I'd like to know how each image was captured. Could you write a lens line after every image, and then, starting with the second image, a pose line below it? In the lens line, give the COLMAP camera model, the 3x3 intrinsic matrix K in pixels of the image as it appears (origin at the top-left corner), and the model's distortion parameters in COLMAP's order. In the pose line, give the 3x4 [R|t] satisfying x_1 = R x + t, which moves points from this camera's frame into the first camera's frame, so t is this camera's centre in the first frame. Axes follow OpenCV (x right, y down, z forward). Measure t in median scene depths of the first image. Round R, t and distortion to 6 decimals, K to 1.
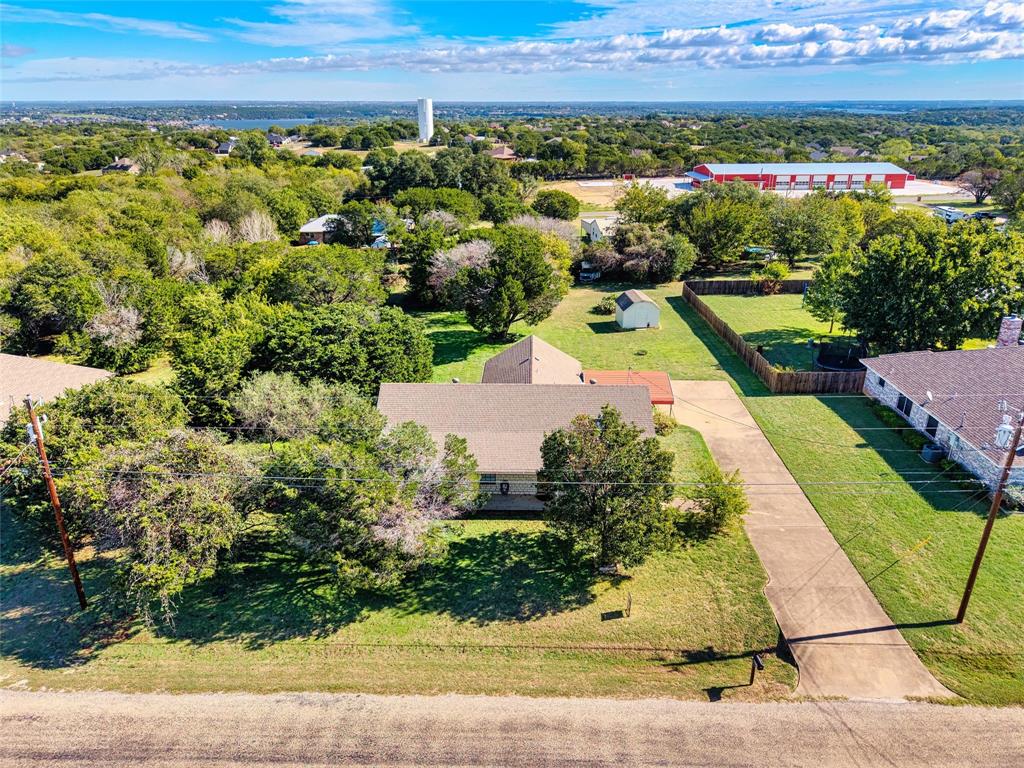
lens RADIAL K [[697.7, 0, 512.0], [0, 697.7, 384.0], [0, 0, 1]] dist [0.009267, -0.008369]
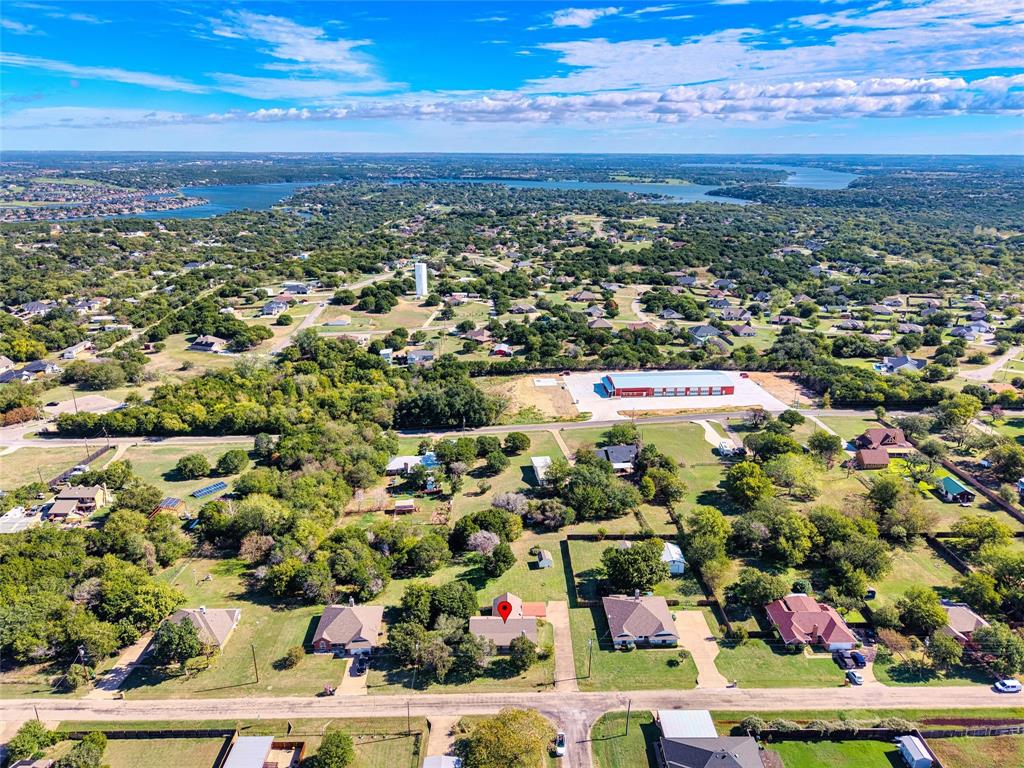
lens RADIAL K [[715.0, 0, 512.0], [0, 715.0, 384.0], [0, 0, 1]] dist [0.024999, -0.002523]
pose [[0.999147, -0.011297, 0.039716, -0.084139], [0.013093, 0.998889, -0.045264, -1.043164], [-0.039160, 0.045745, 0.998185, -2.870398]]
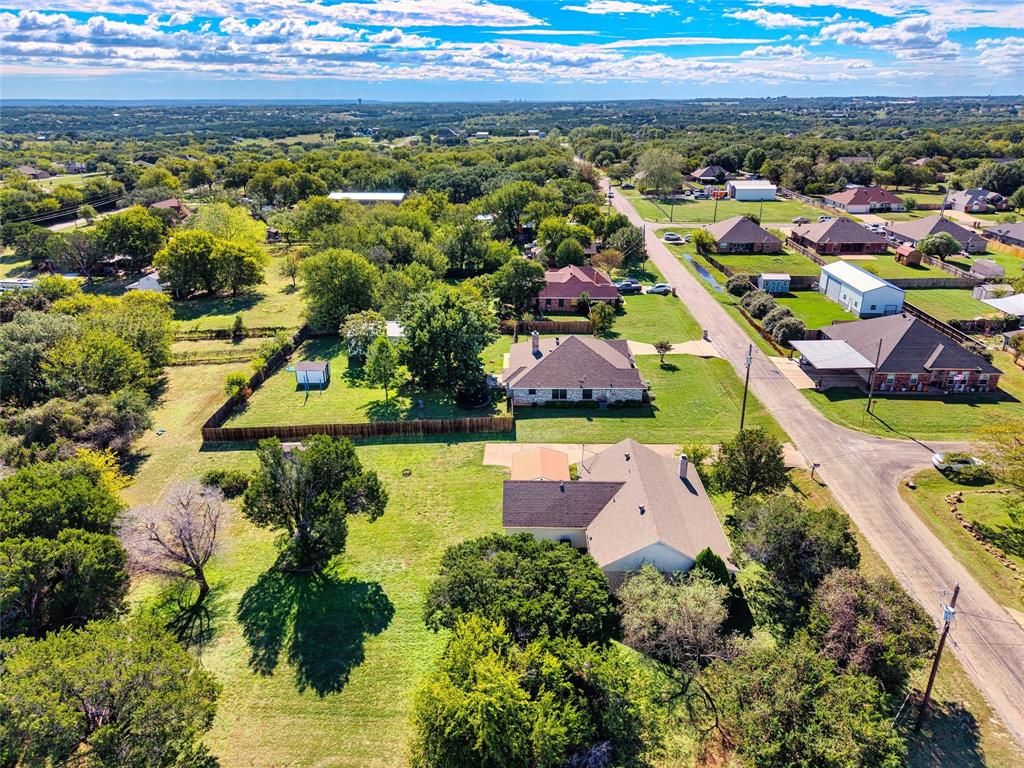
lens RADIAL K [[697.7, 0, 512.0], [0, 697.7, 384.0], [0, 0, 1]] dist [0.009267, -0.008369]
pose [[-0.015471, -0.378092, 0.925639, -1.052580], [0.373150, 0.856684, 0.356162, -0.664968], [-0.927642, 0.350913, 0.127831, 0.887993]]
